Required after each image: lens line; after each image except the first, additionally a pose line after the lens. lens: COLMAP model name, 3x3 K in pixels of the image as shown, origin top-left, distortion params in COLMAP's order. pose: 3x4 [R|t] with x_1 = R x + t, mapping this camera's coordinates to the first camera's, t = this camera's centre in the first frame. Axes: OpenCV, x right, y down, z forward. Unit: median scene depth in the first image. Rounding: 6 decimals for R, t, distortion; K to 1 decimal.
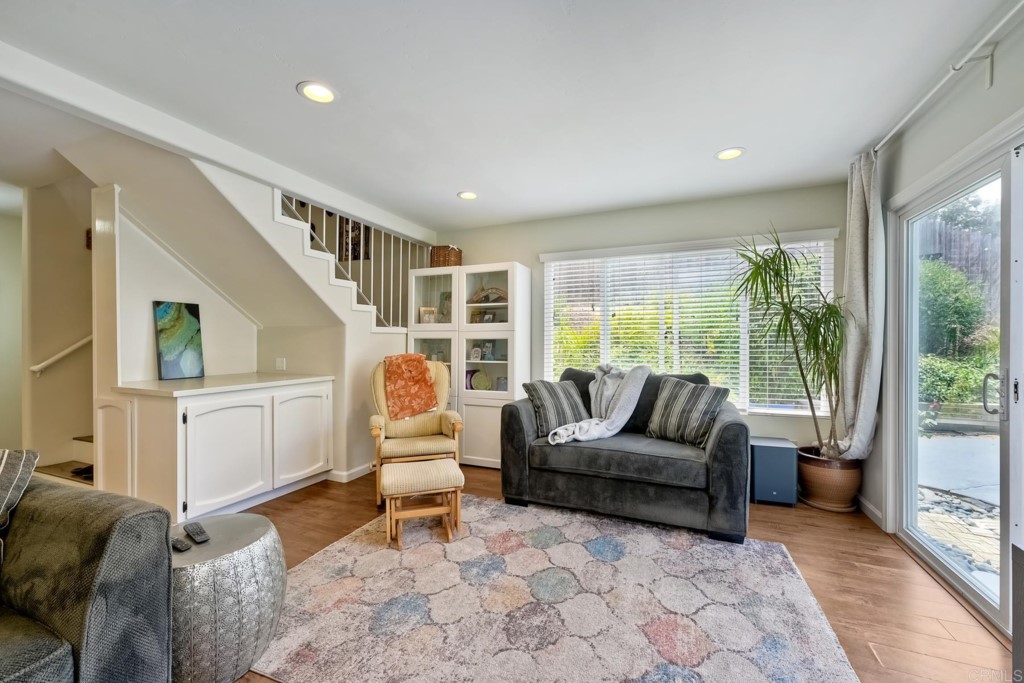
lens RADIAL K [[415.2, 0, 509.6], [0, 415.2, 342.5], [0, 0, 1]] dist [0.002071, 0.000081]
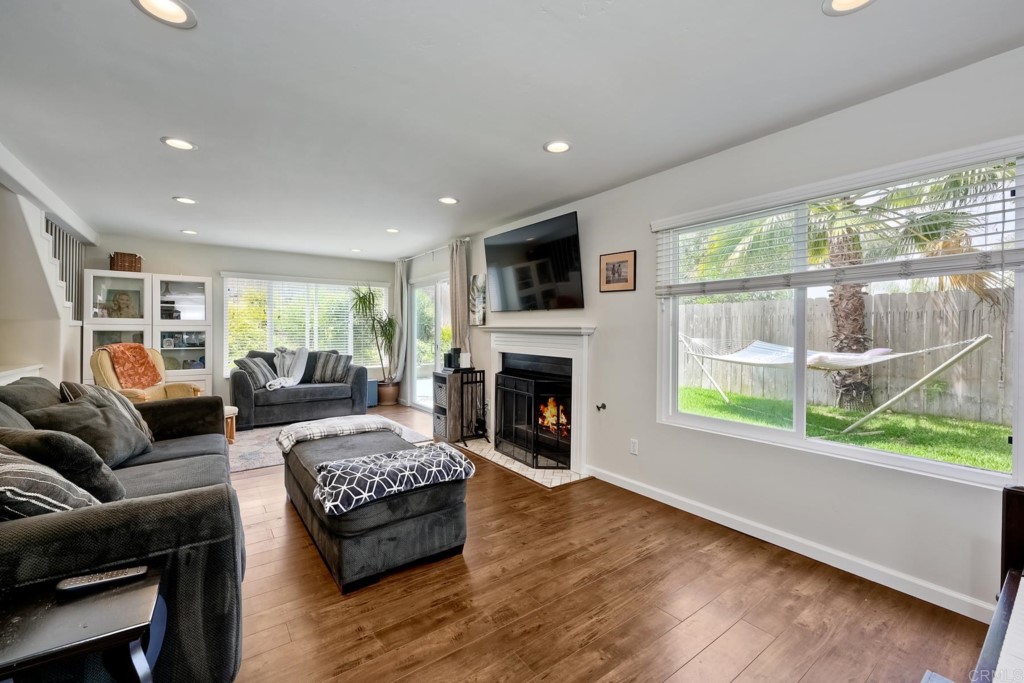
lens RADIAL K [[415.2, 0, 510.9], [0, 415.2, 334.8], [0, 0, 1]] dist [0.002071, 0.000081]
pose [[0.524099, -0.003958, 0.851648, -0.820400], [-0.001047, 0.999985, 0.005291, -0.007601], [-0.851657, -0.003665, 0.524087, -0.773760]]
